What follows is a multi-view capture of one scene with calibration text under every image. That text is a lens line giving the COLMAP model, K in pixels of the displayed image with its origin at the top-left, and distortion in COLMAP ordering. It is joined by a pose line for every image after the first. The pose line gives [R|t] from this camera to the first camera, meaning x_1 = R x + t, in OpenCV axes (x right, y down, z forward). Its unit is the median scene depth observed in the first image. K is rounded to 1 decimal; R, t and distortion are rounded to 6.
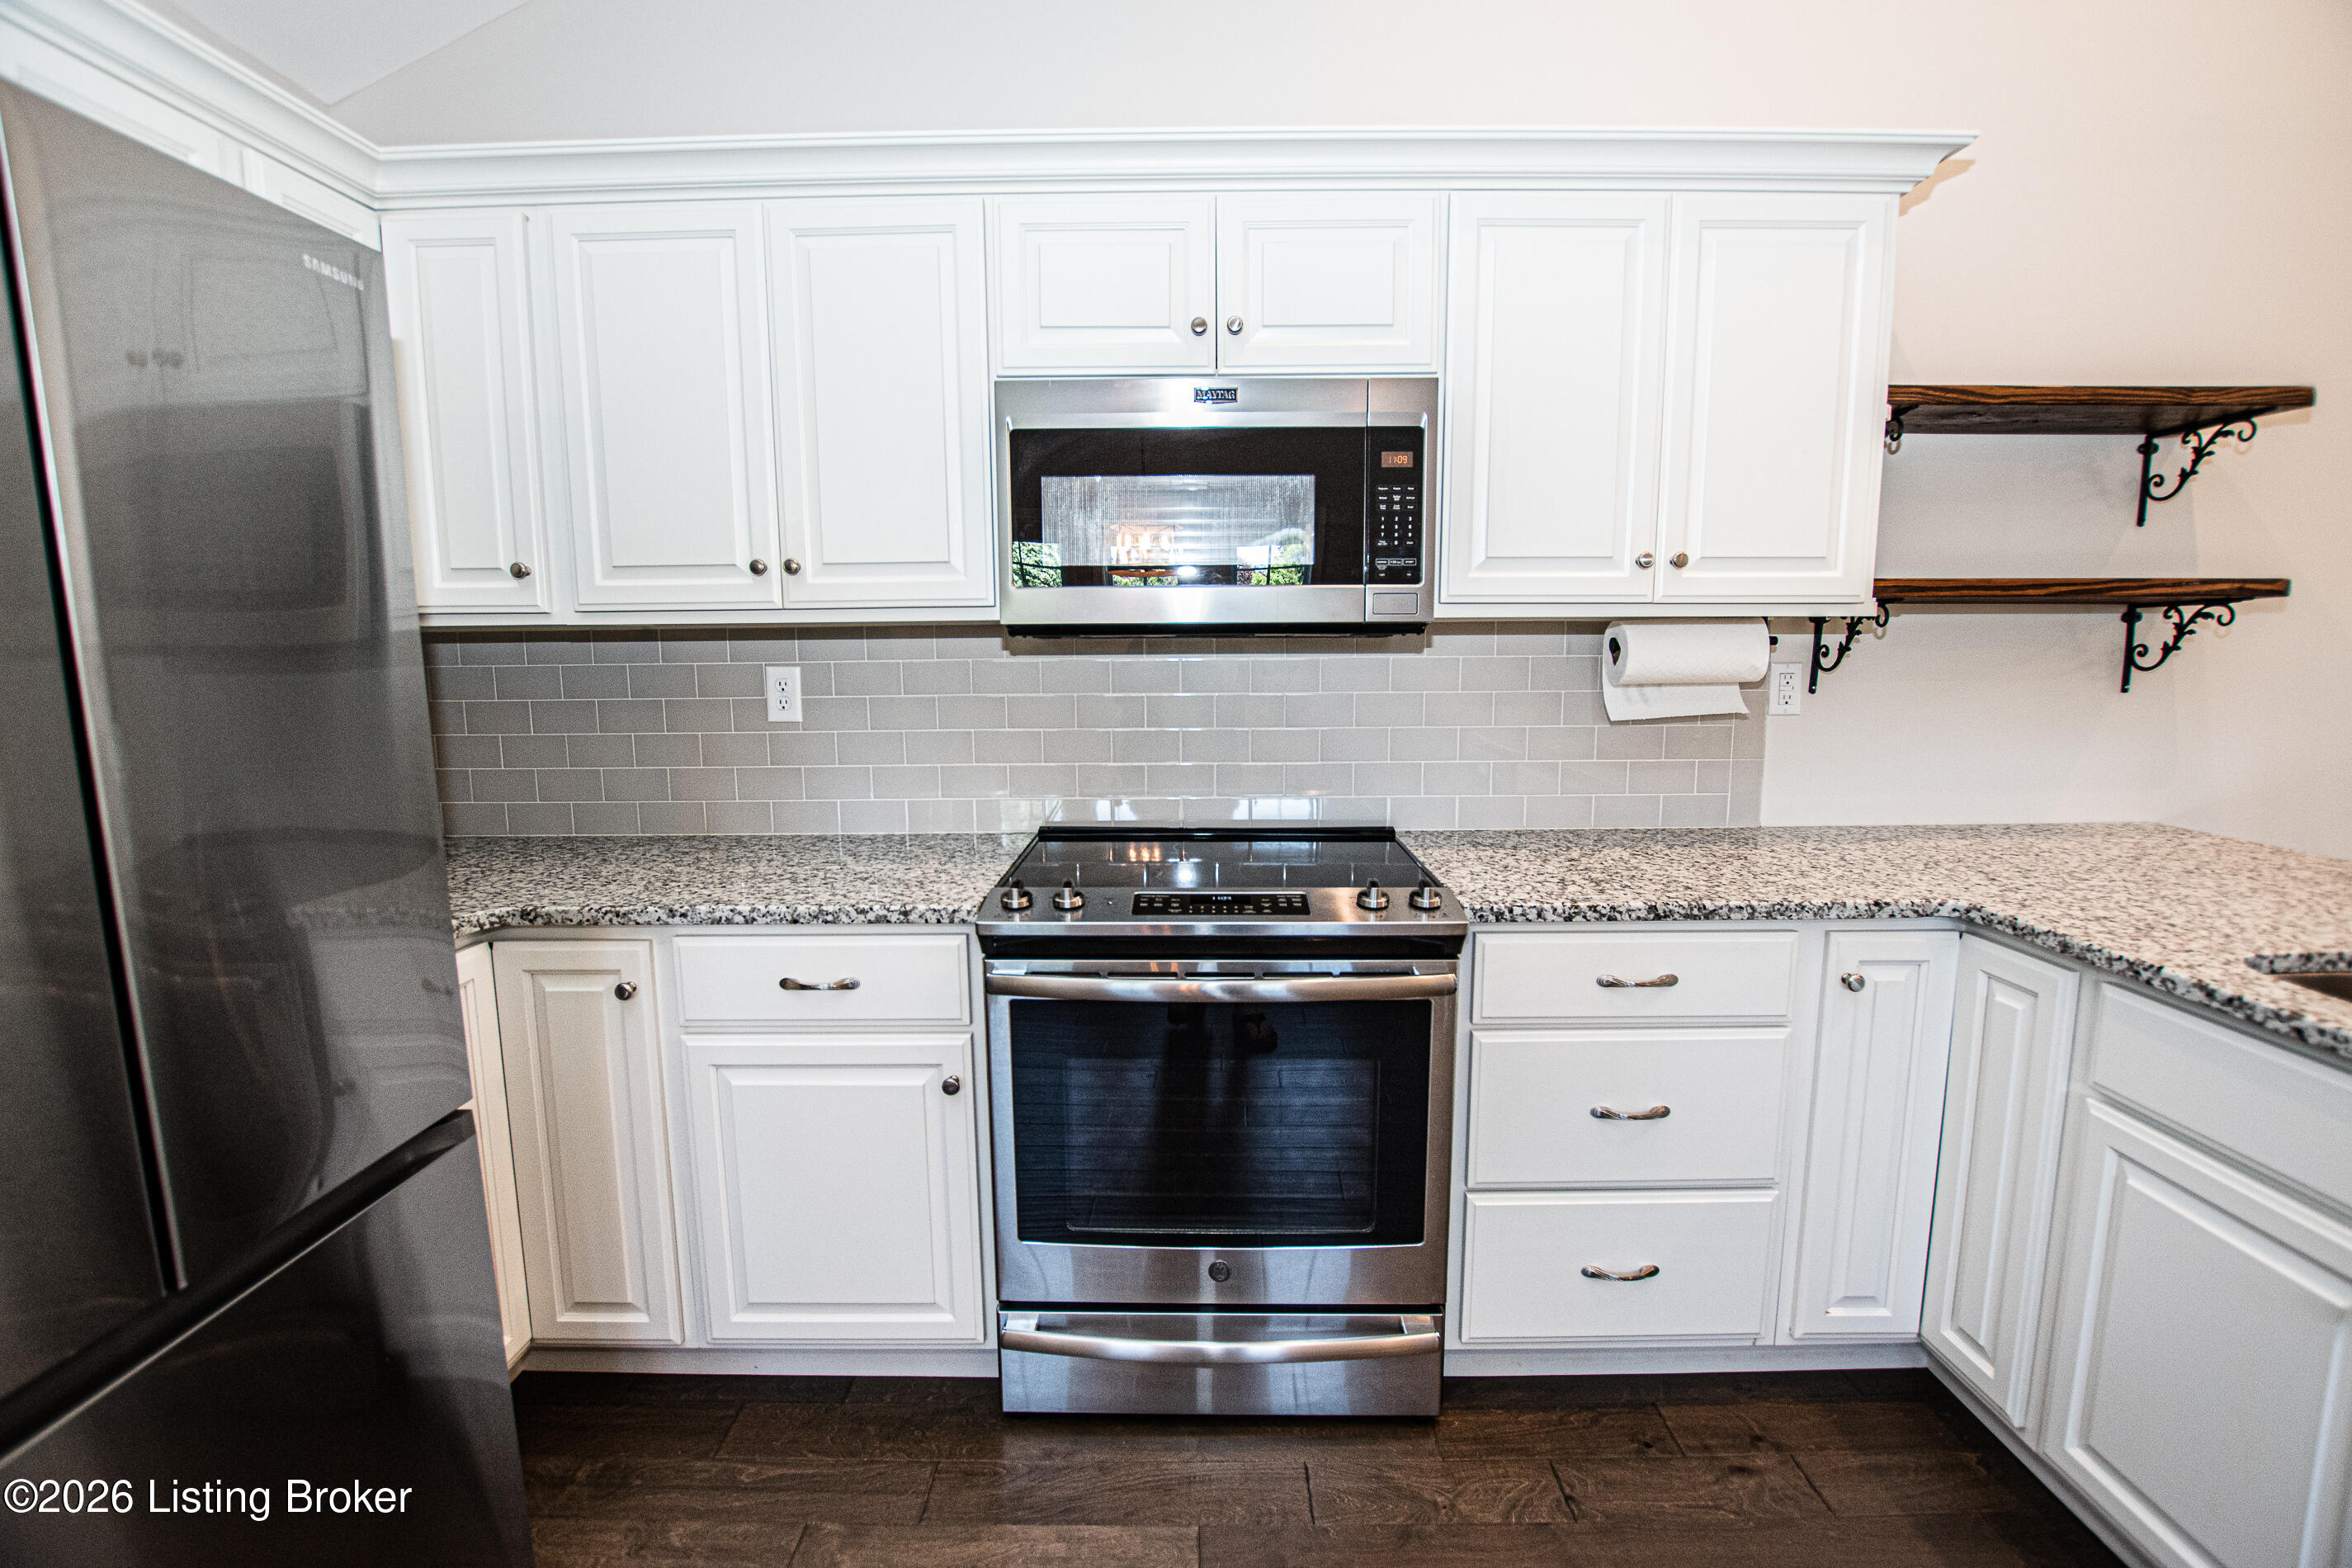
lens RADIAL K [[1071.8, 0, 1187.4], [0, 1071.8, 784.0], [0, 0, 1]] dist [-0.029087, 0.005574]
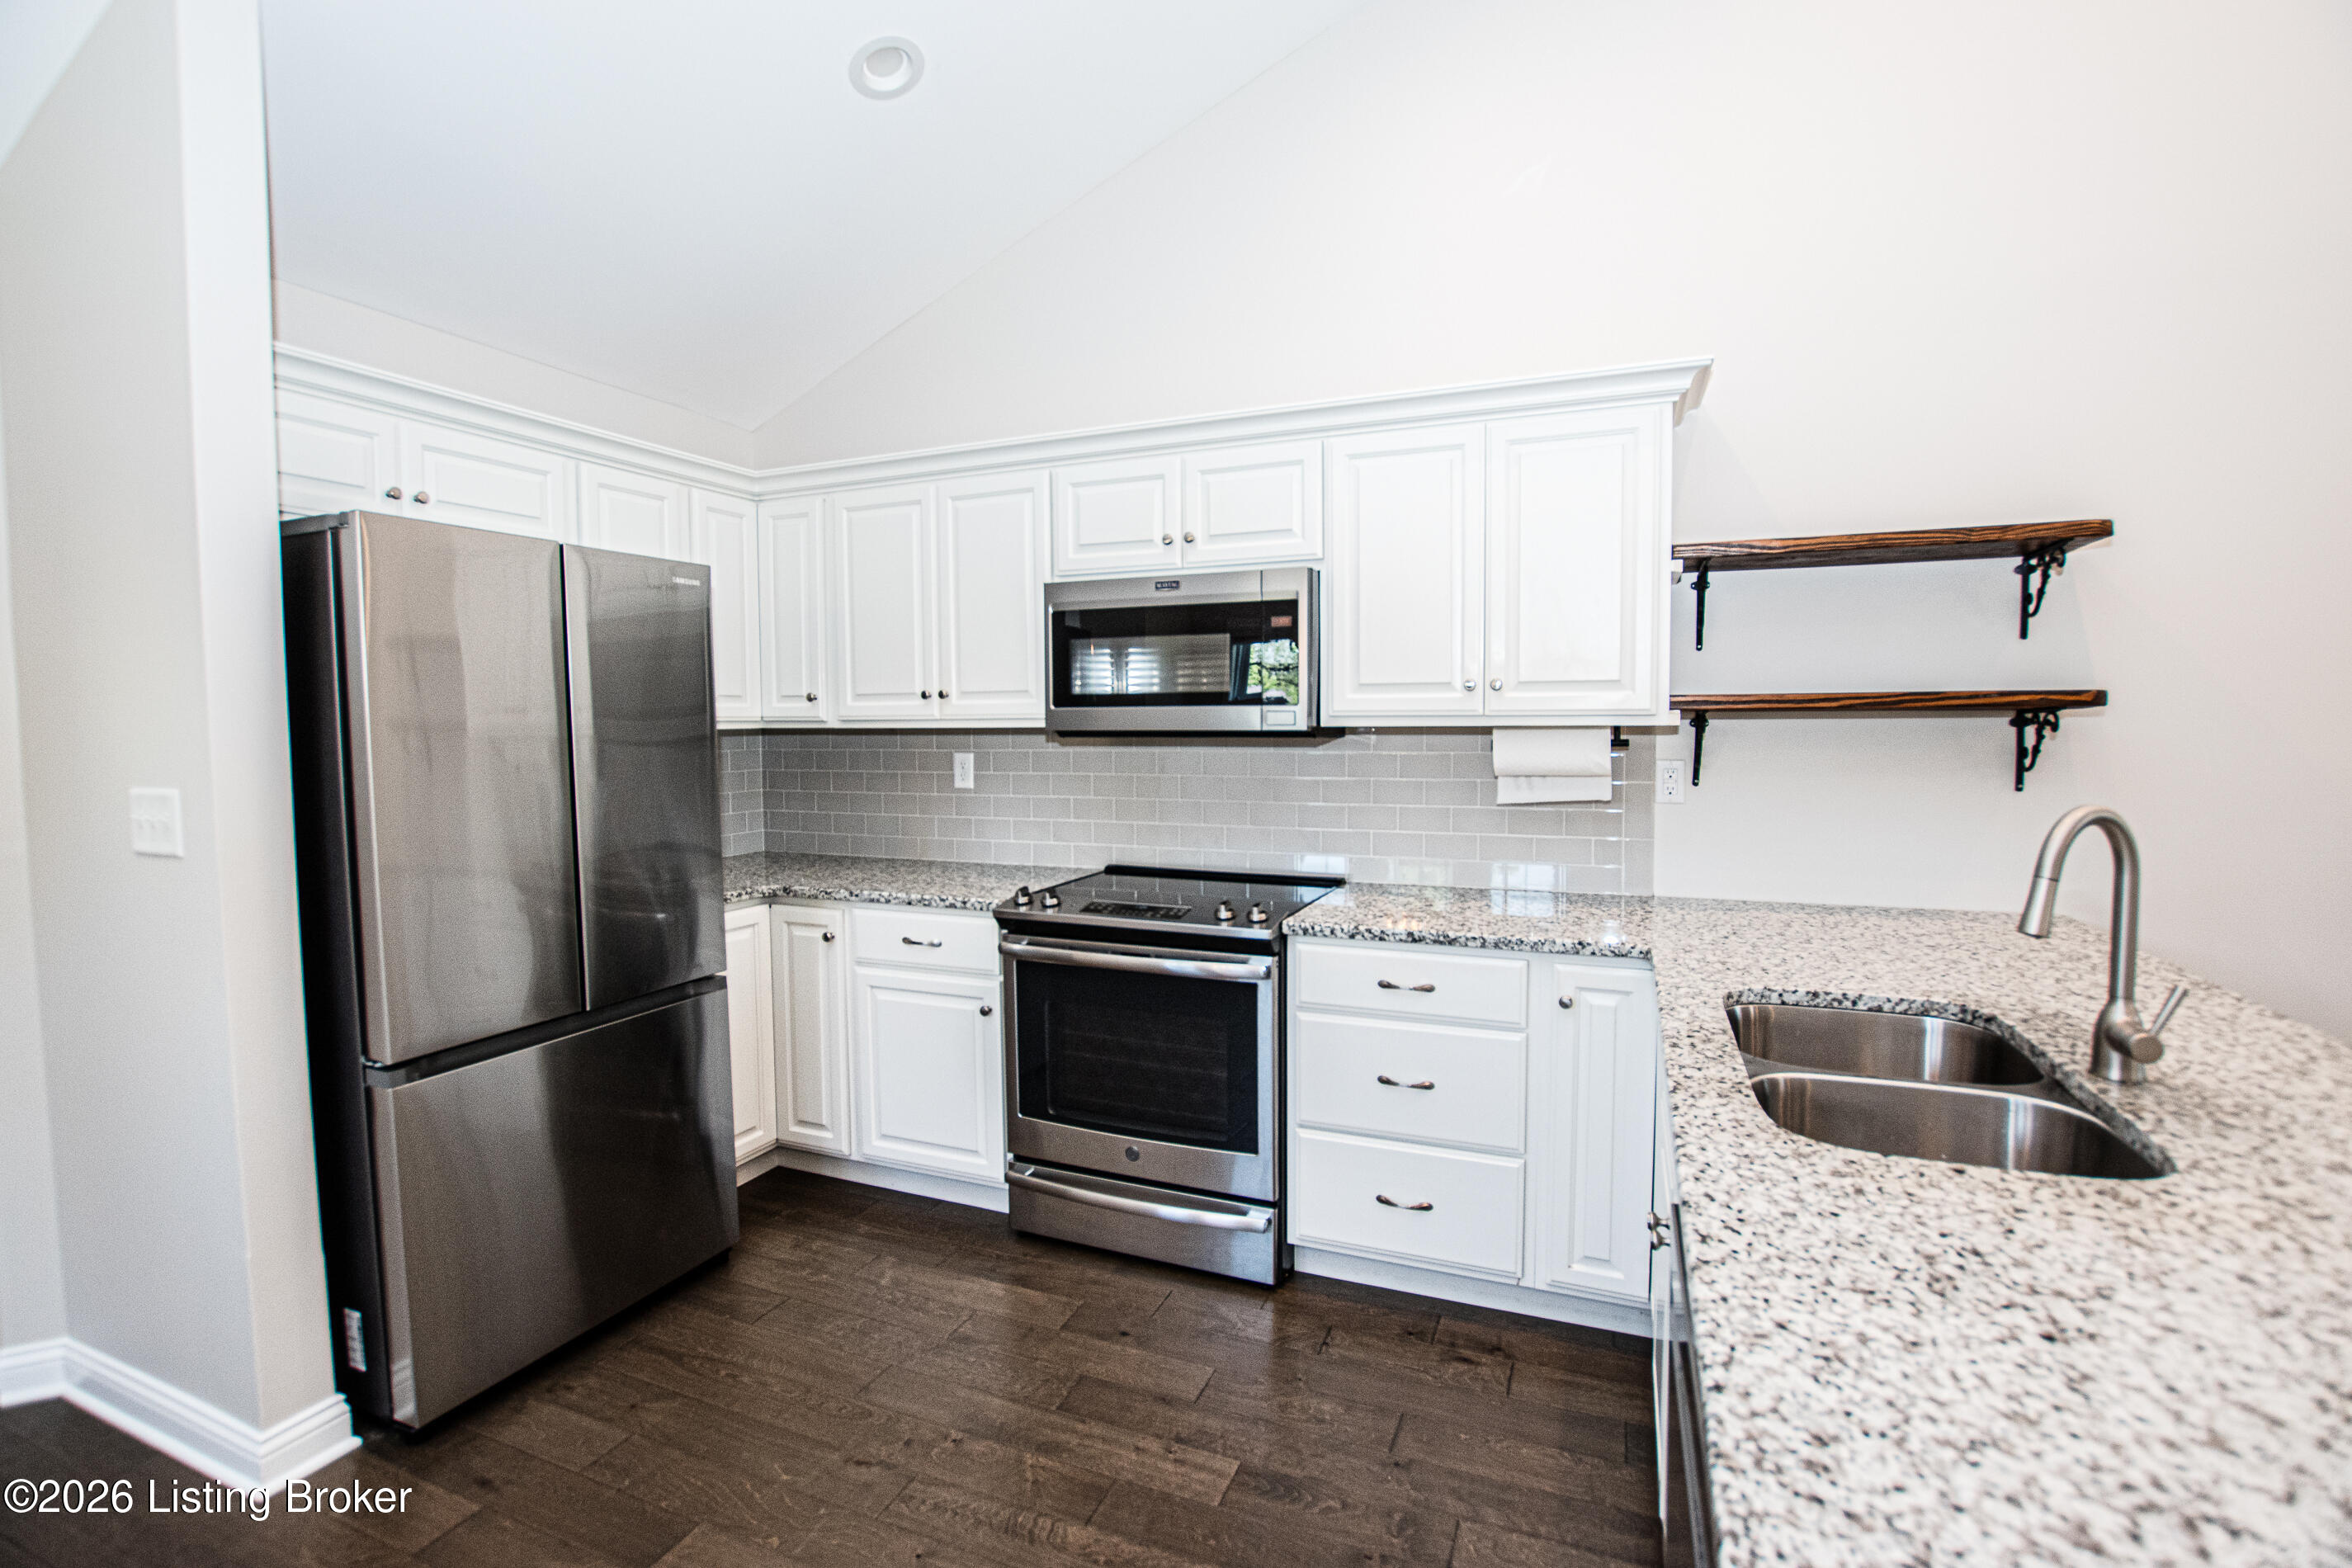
lens RADIAL K [[1071.8, 0, 1152.0], [0, 1071.8, 781.0], [0, 0, 1]] dist [-0.029087, 0.005574]
pose [[0.921683, 0.022977, -0.387264, 0.622512], [-0.050988, 0.996760, -0.062211, 0.018551], [0.384579, 0.077084, 0.919868, -0.427201]]
